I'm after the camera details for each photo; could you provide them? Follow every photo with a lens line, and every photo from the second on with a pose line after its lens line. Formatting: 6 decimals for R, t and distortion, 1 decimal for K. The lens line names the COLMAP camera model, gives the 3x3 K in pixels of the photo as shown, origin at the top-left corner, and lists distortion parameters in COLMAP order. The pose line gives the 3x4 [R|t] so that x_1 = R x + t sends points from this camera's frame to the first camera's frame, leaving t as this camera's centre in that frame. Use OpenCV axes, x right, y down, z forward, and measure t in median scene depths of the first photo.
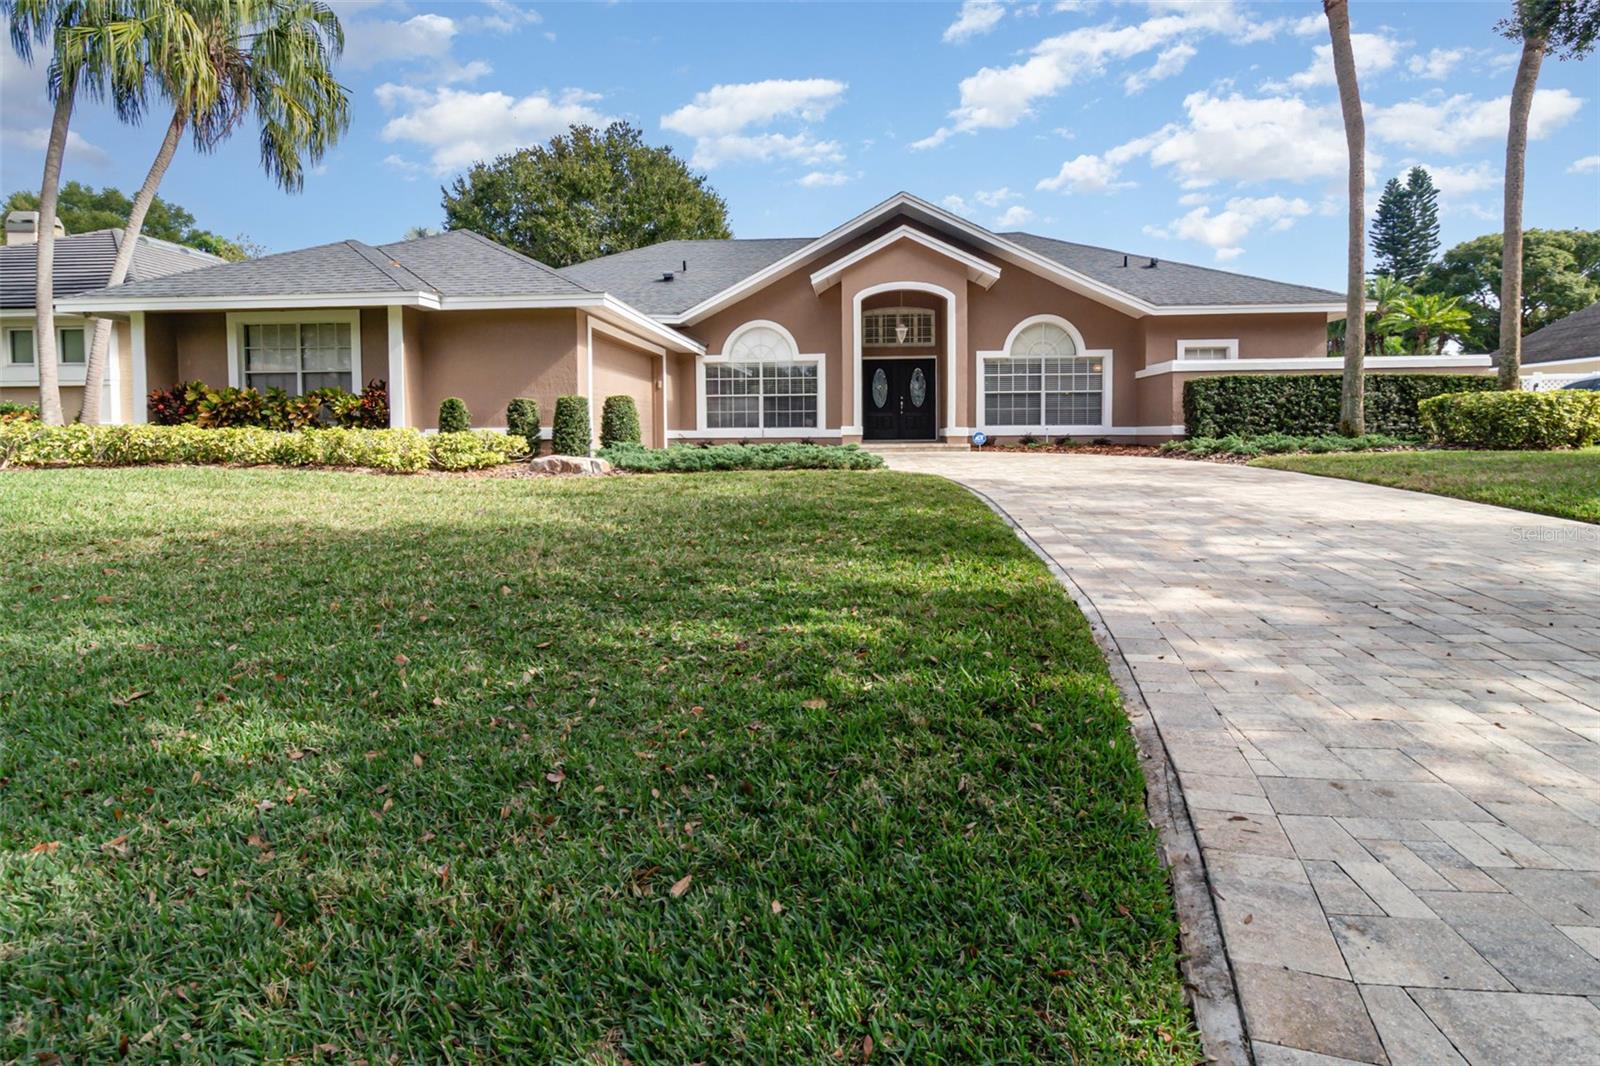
lens RADIAL K [[820.3, 0, 829.3], [0, 820.3, 451.9], [0, 0, 1]] dist [-0.001399, 0.000851]
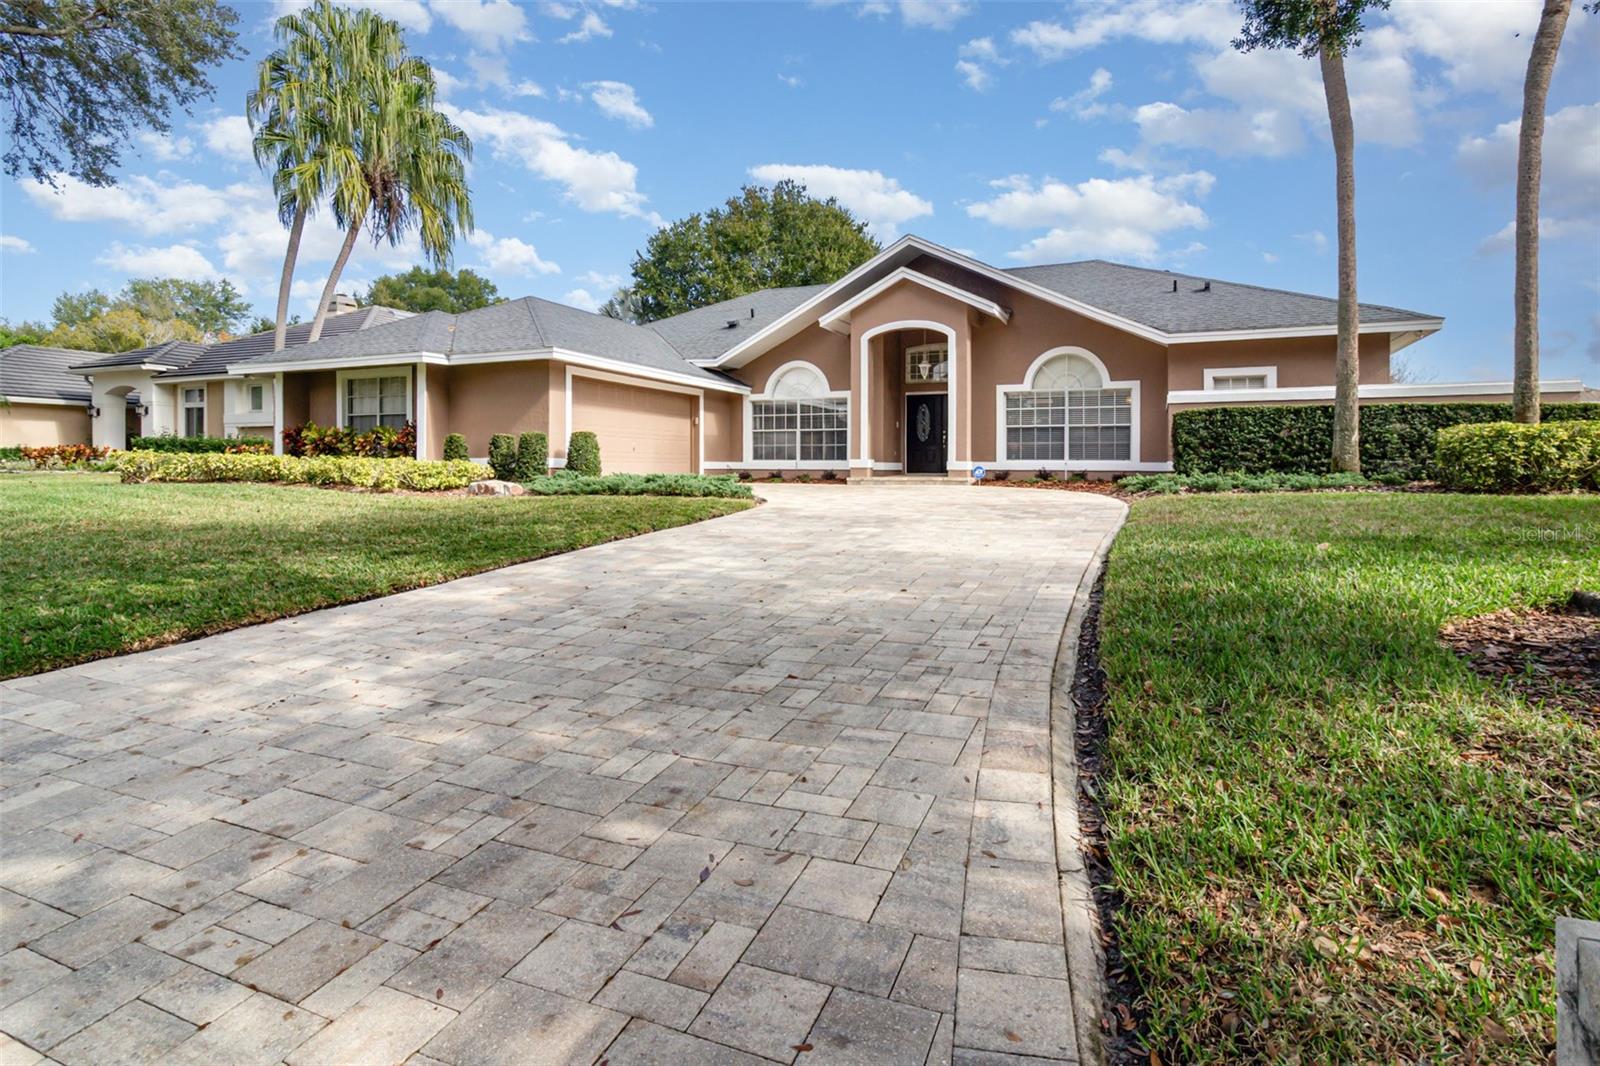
lens RADIAL K [[820.3, 0, 829.3], [0, 820.3, 451.9], [0, 0, 1]] dist [-0.001399, 0.000851]
pose [[0.947037, 0.005198, -0.321081, 0.329766], [-0.018110, 0.999142, -0.037239, -0.001049], [0.320612, 0.041082, 0.946319, -0.006129]]
